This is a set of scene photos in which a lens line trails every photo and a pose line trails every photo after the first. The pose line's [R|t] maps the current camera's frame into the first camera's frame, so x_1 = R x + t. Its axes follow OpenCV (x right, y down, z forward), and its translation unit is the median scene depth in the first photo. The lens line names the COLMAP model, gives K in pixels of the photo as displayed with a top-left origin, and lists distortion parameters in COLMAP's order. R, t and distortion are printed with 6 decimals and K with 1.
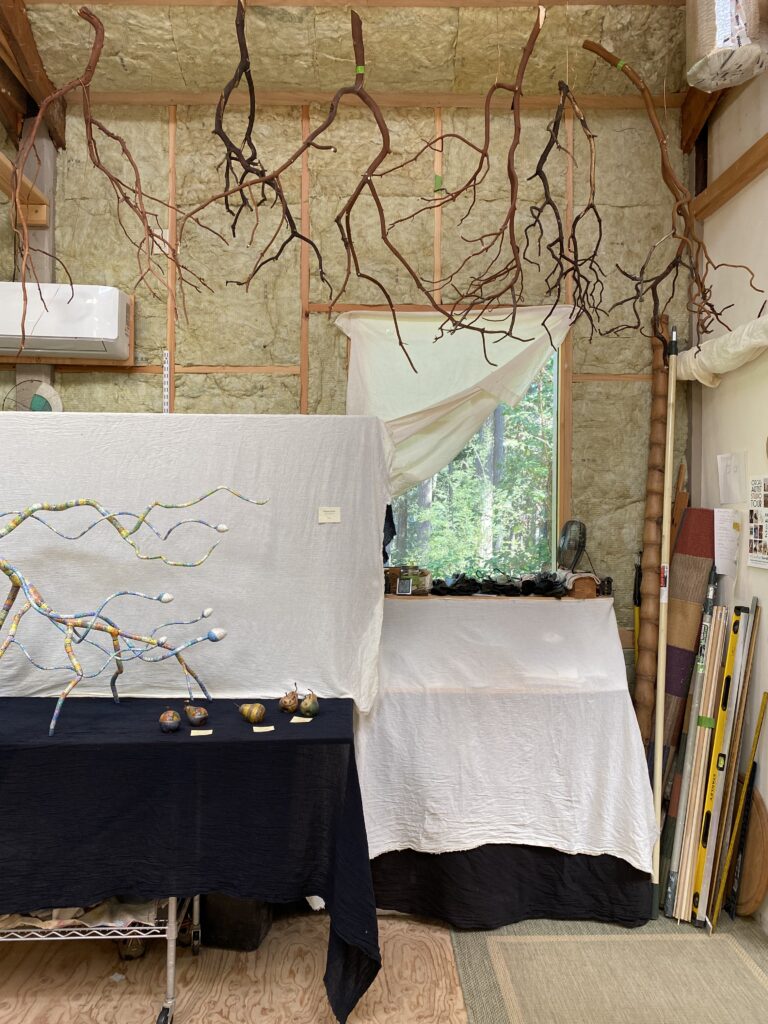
lens RADIAL K [[778.9, 0, 385.5], [0, 778.9, 518.7], [0, 0, 1]] dist [0.034374, -0.032246]
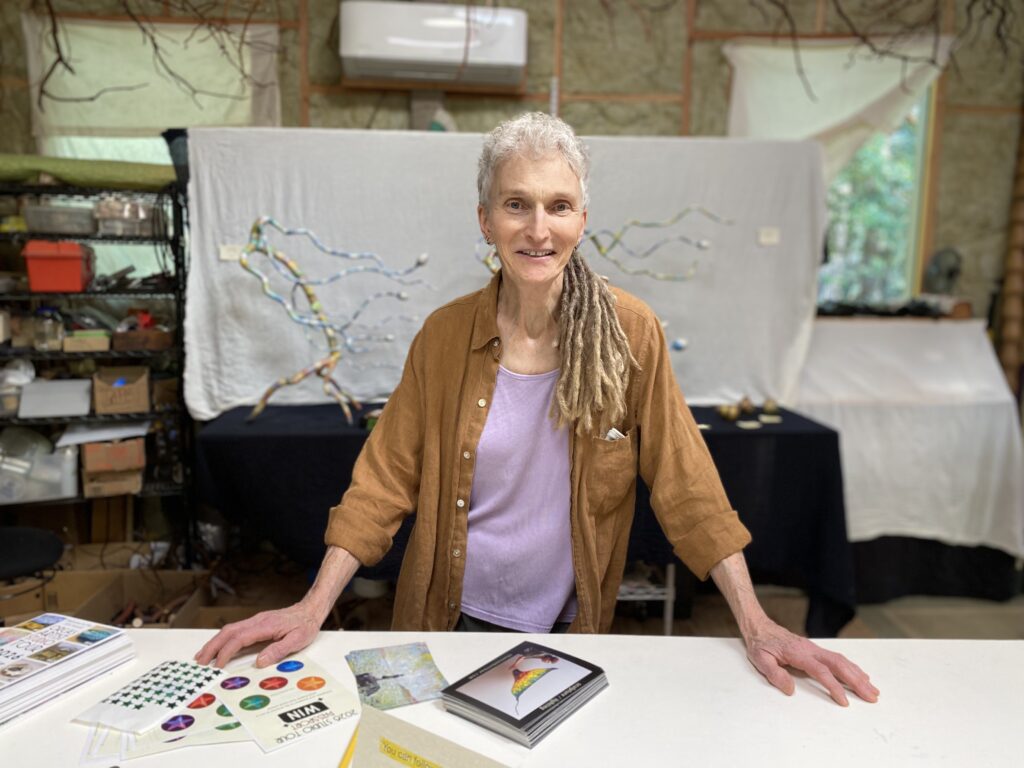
lens RADIAL K [[778.9, 0, 509.7], [0, 778.9, 376.1], [0, 0, 1]] dist [0.034374, -0.032246]
pose [[0.999896, 0.007226, 0.012485, -0.350138], [-0.008837, 0.990907, 0.134258, 0.035072], [-0.011401, -0.134354, 0.990868, -0.067788]]
